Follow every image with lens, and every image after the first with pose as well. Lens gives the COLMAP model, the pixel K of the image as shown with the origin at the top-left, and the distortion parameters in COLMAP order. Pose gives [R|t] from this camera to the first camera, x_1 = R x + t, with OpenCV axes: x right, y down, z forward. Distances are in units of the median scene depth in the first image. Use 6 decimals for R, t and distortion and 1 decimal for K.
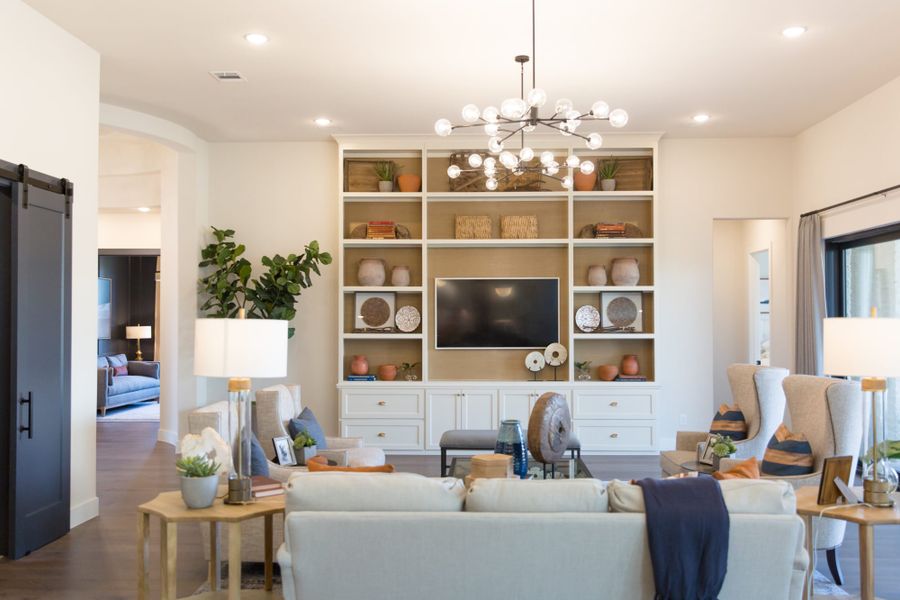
lens RADIAL K [[848.8, 0, 469.2], [0, 848.8, 313.6], [0, 0, 1]] dist [0.016580, 0.000000]
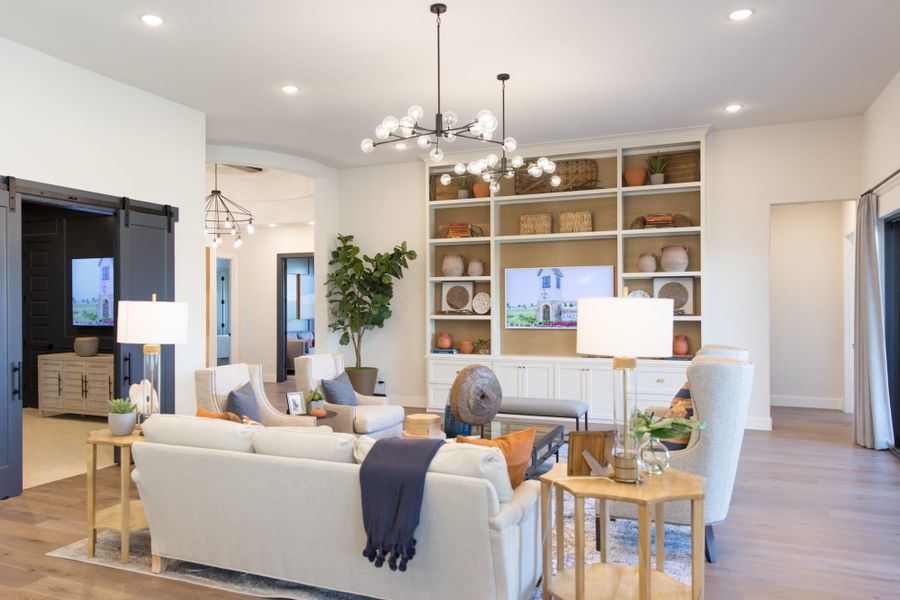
lens RADIAL K [[695.9, 0, 412.8], [0, 695.9, 311.4], [0, 0, 1]] dist [0.015028, -0.016028]
pose [[0.917401, 0.000915, -0.397964, 0.233593], [0.005173, 0.999885, 0.014223, 0.003358], [0.397932, -0.015106, 0.917291, 0.054585]]
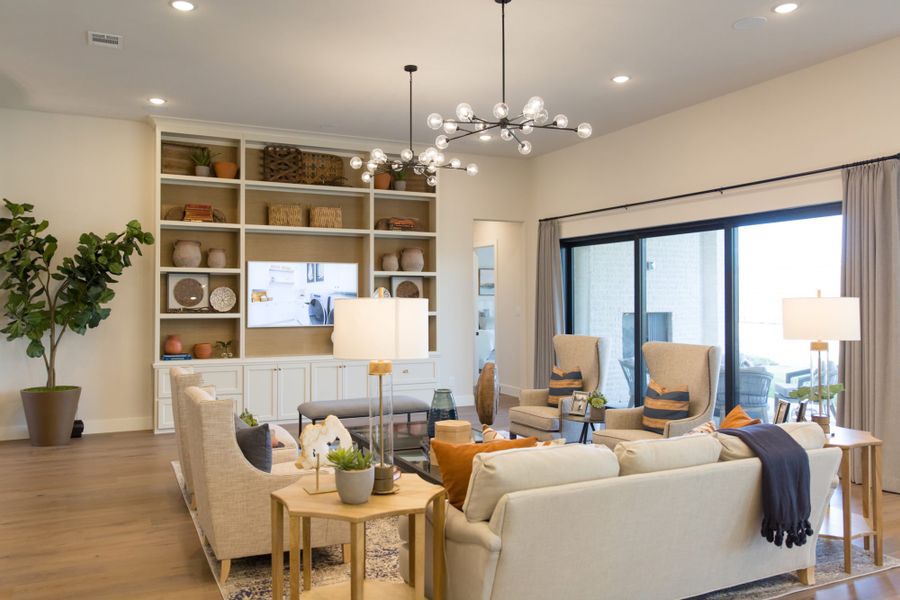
lens RADIAL K [[695.9, 0, 445.0], [0, 695.9, 296.1], [0, 0, 1]] dist [0.015028, -0.016028]
pose [[0.890728, 0.001855, 0.454532, -0.222042], [-0.002107, 0.999998, 0.000048, 0.001686], [-0.454531, -0.001000, 0.890730, 0.109088]]
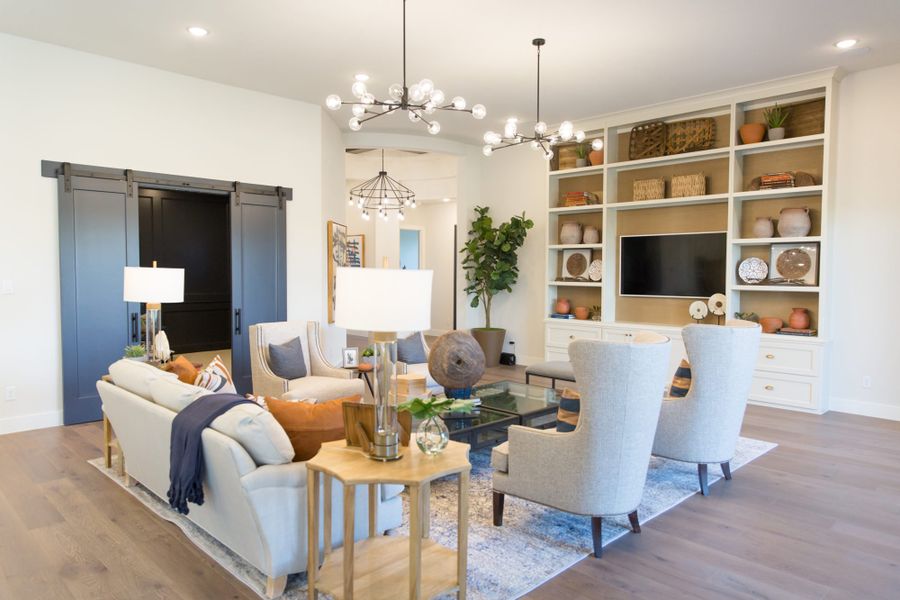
lens RADIAL K [[615.9, 0, 451.4], [0, 615.9, 305.1], [0, 0, 1]] dist [0.016112, -0.006571]
pose [[0.708300, 0.043803, -0.704551, 0.412820], [-0.000750, 0.998119, 0.061300, 0.002010], [0.705911, -0.042890, 0.707000, 0.222463]]
